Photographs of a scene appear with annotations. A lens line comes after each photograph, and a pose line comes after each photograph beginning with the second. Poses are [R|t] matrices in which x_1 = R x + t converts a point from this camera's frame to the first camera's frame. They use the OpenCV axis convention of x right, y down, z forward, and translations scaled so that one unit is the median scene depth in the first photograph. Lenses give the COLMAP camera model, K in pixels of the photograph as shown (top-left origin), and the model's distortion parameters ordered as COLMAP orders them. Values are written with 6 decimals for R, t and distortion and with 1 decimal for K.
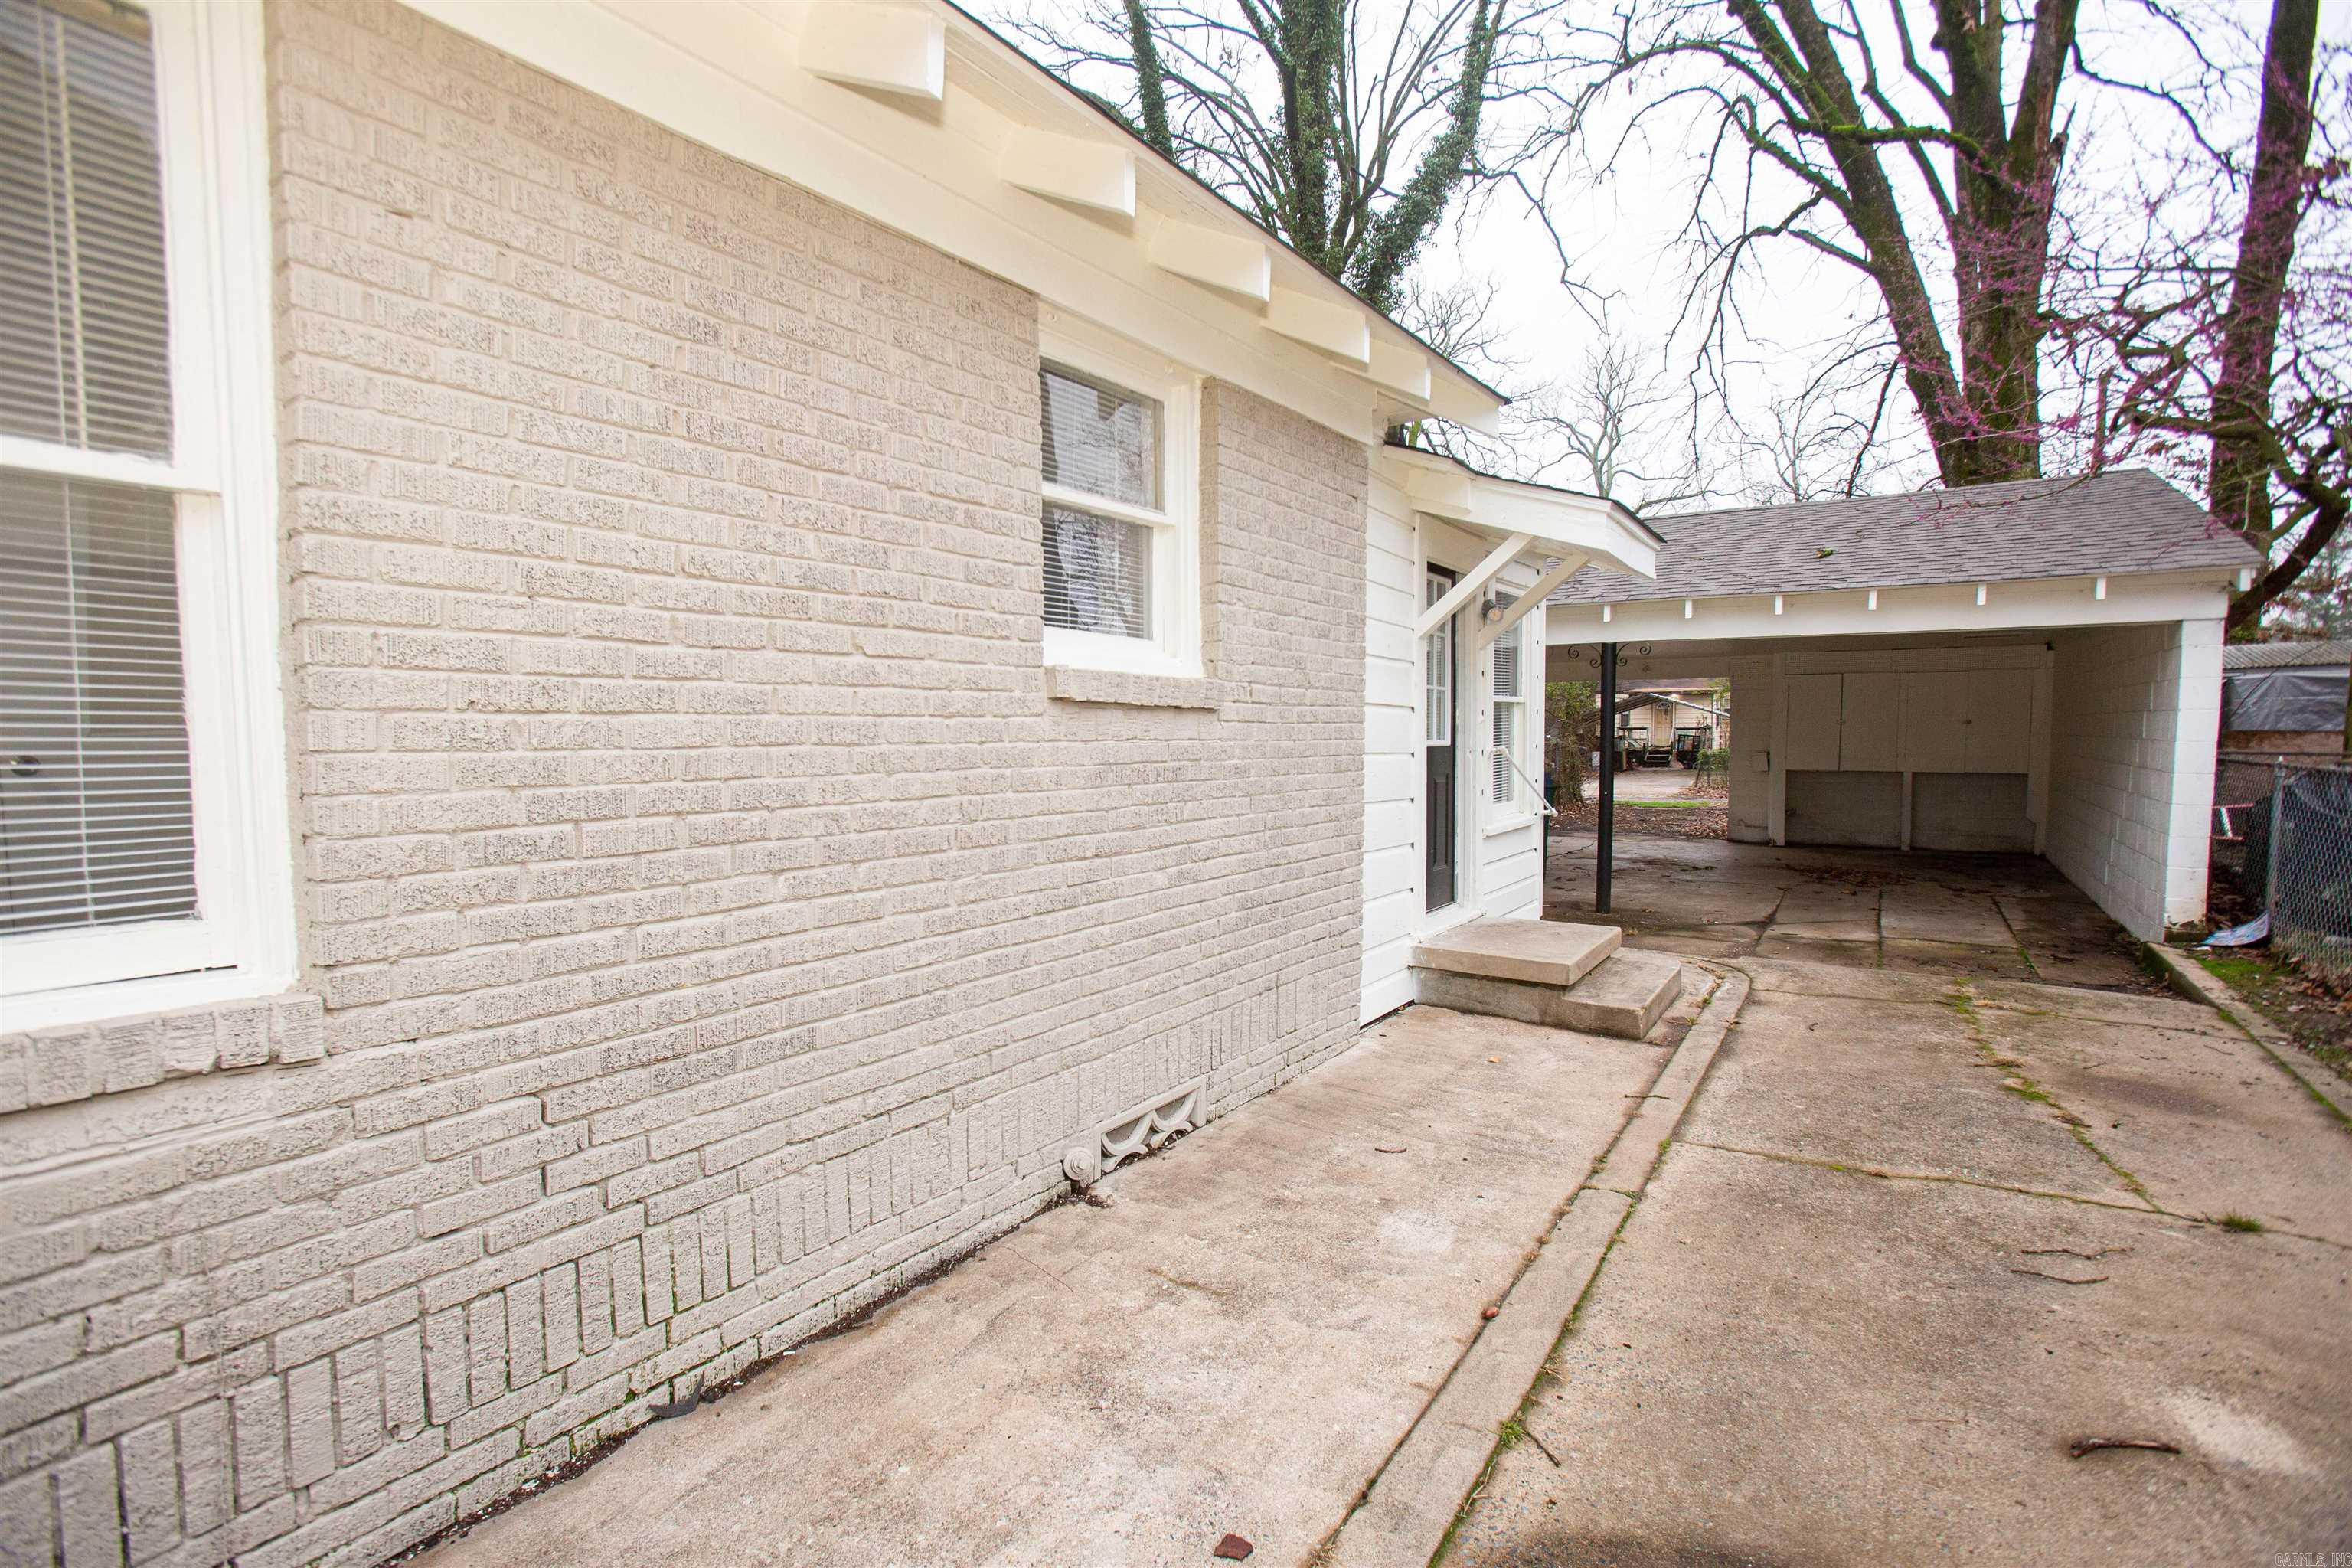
lens RADIAL K [[1053.1, 0, 1170.2], [0, 1053.1, 814.1], [0, 0, 1]] dist [-0.083462, 0.030497]
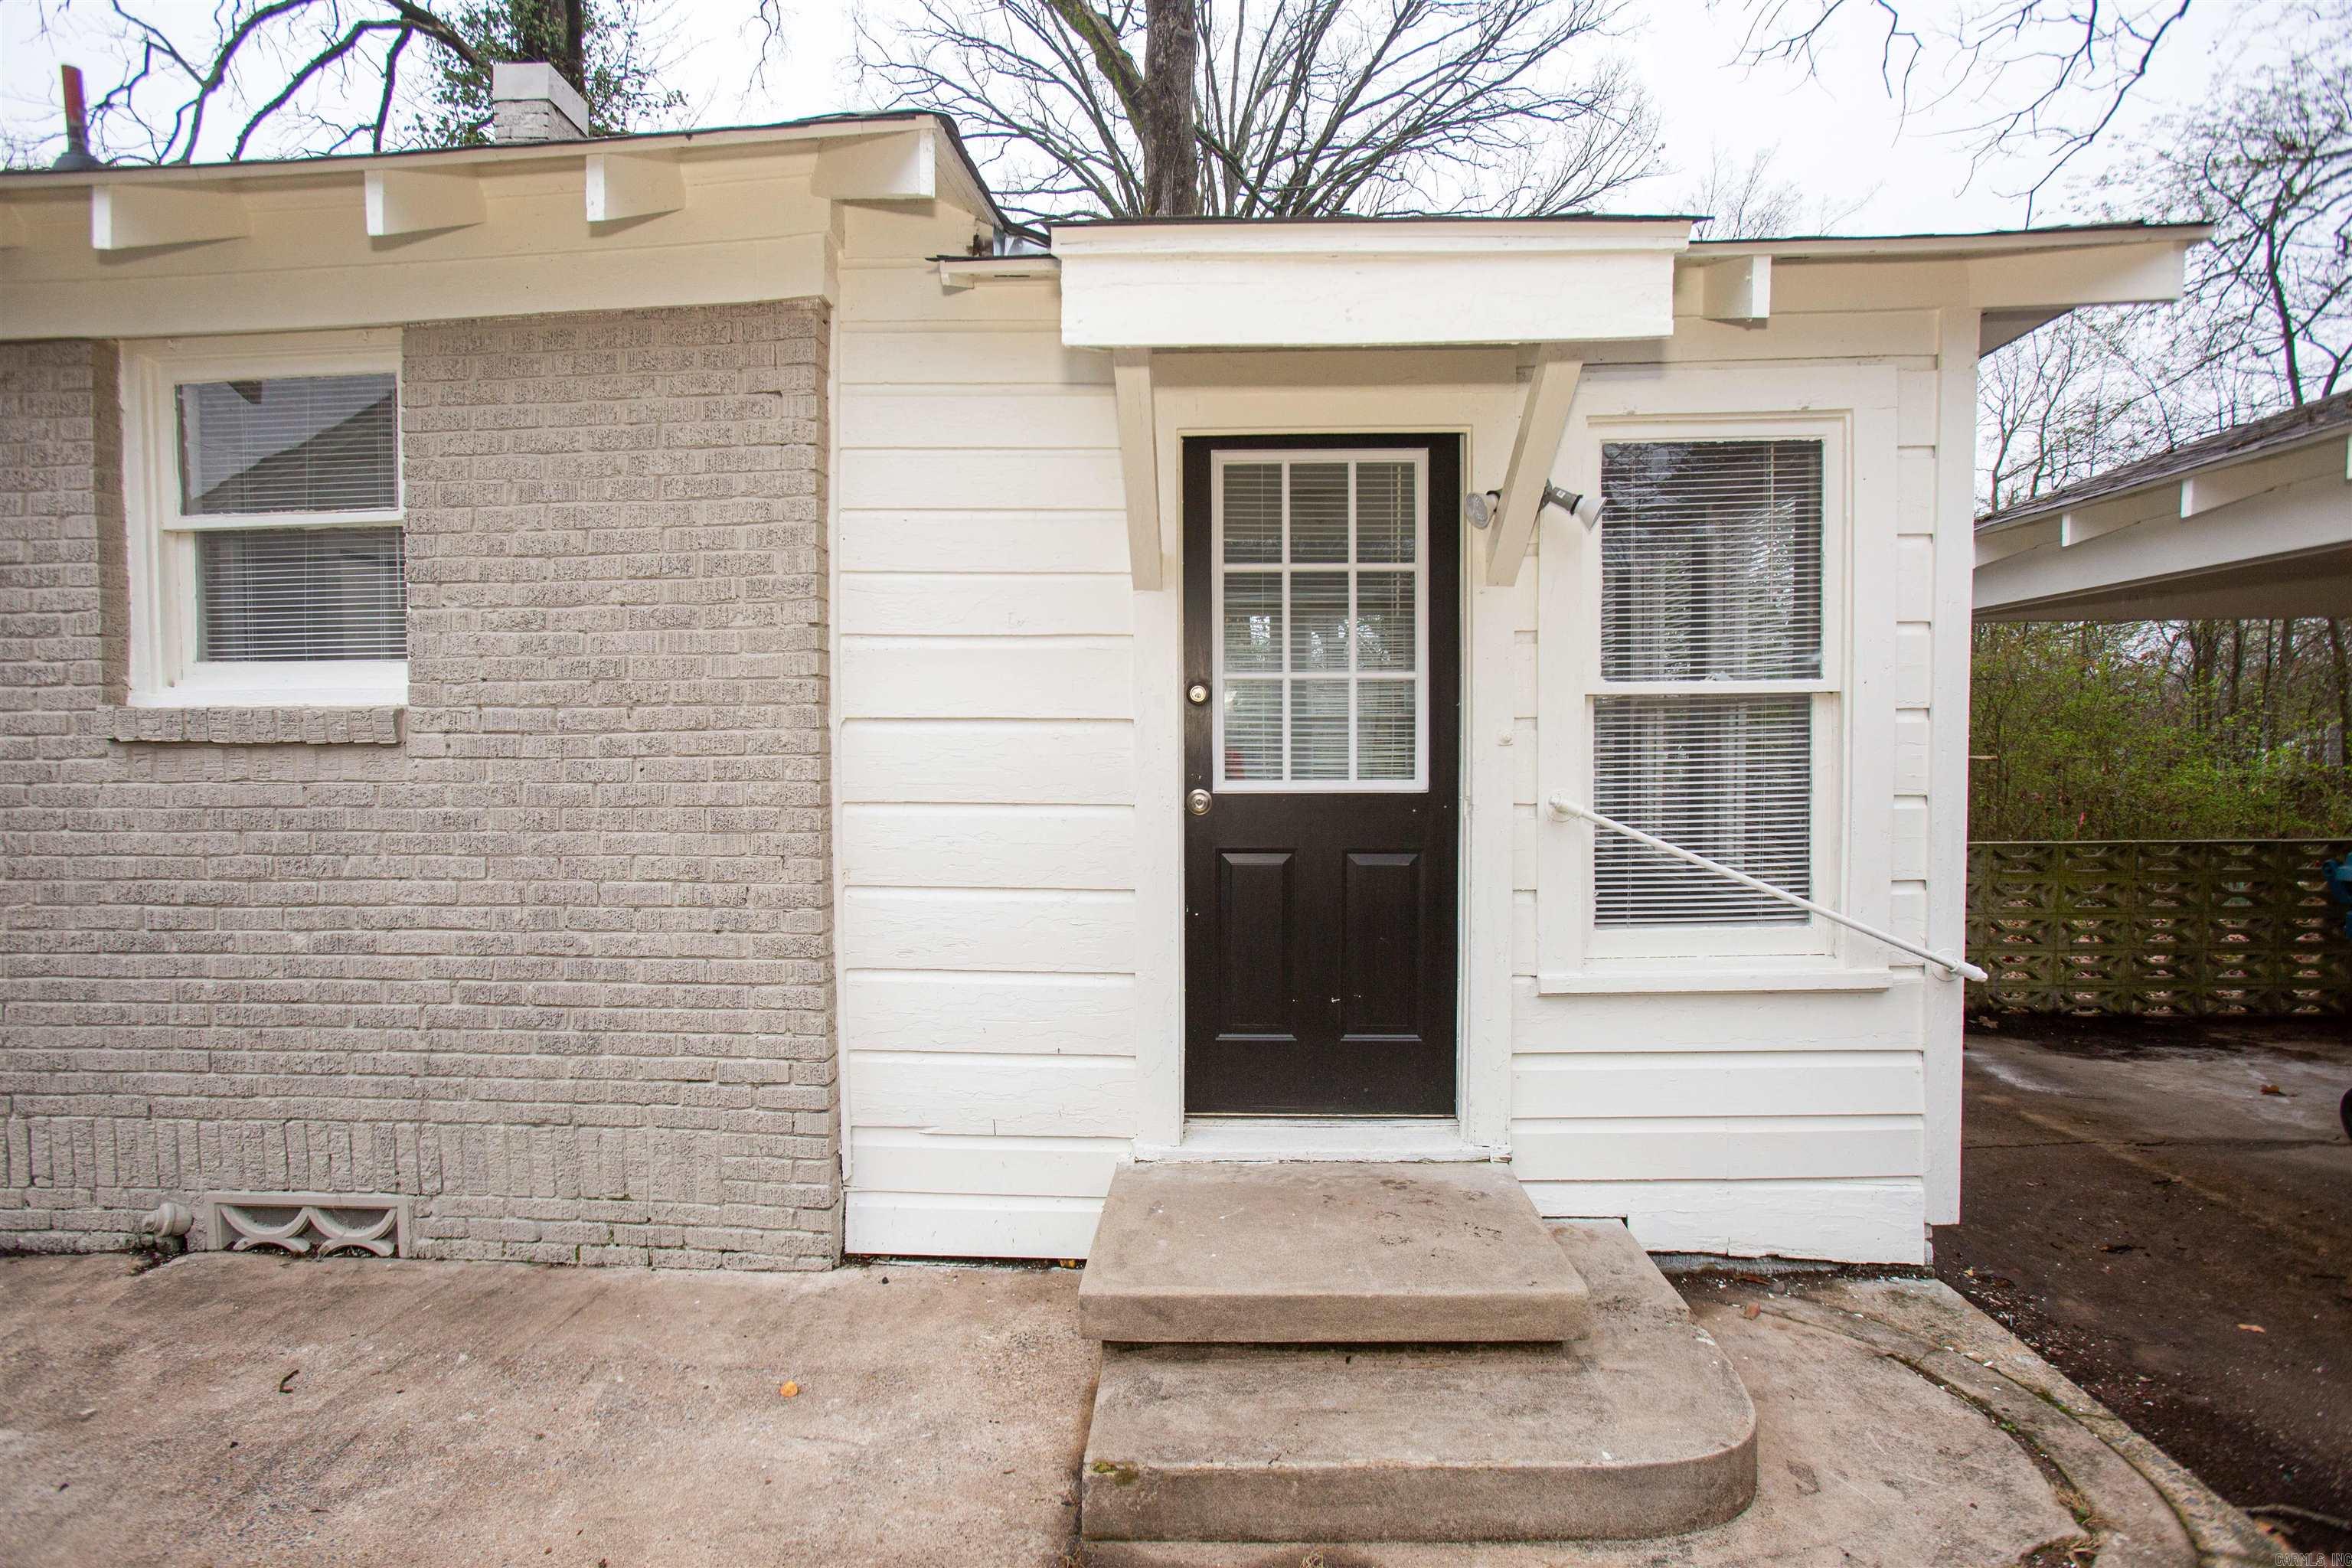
lens RADIAL K [[1202.7, 0, 1147.5], [0, 1202.7, 795.5], [0, 0, 1]] dist [-0.067915, 0.039151]
pose [[0.546424, 0.047569, -0.836157, 1.361452], [-0.058961, 0.998093, 0.018251, -0.135663], [0.835431, 0.039328, 0.548187, 1.218469]]
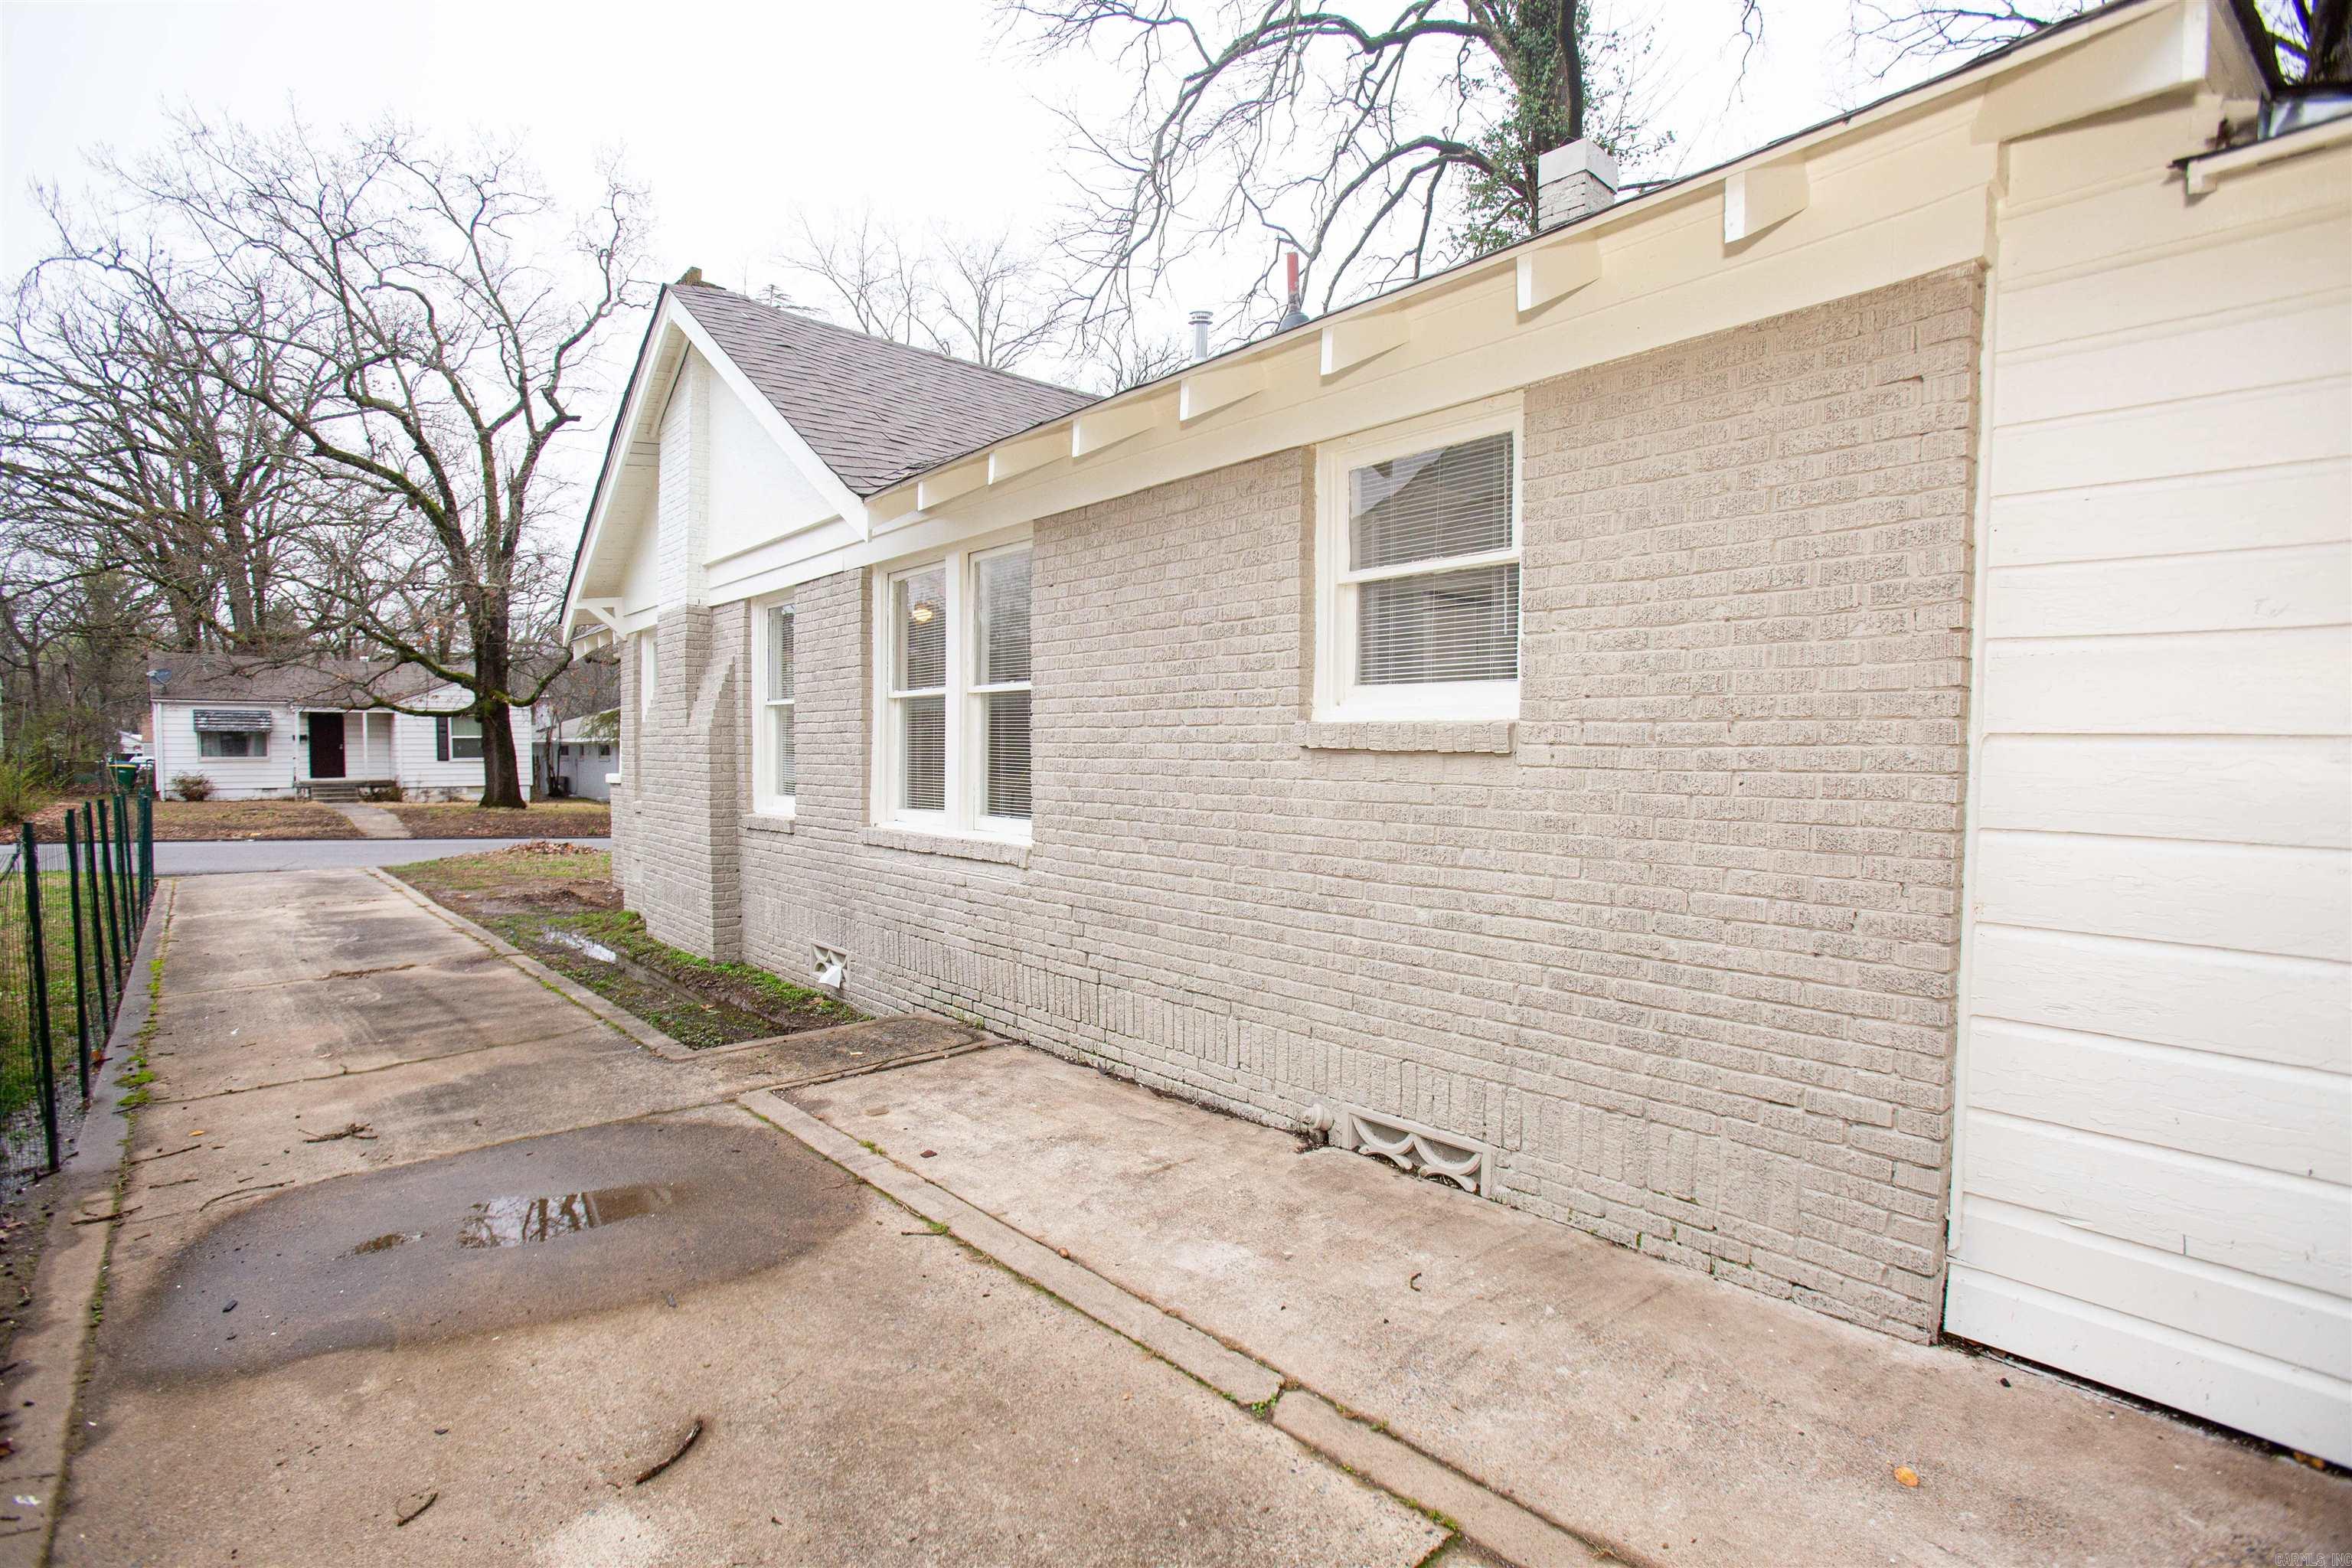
lens RADIAL K [[1098.6, 0, 1147.6], [0, 1098.6, 797.4], [0, 0, 1]] dist [-0.074197, 0.035747]
pose [[-0.212117, 0.057473, -0.975553, 1.276696], [-0.068867, 0.994908, 0.073587, -0.134982], [0.974815, 0.082793, -0.207079, 1.102137]]
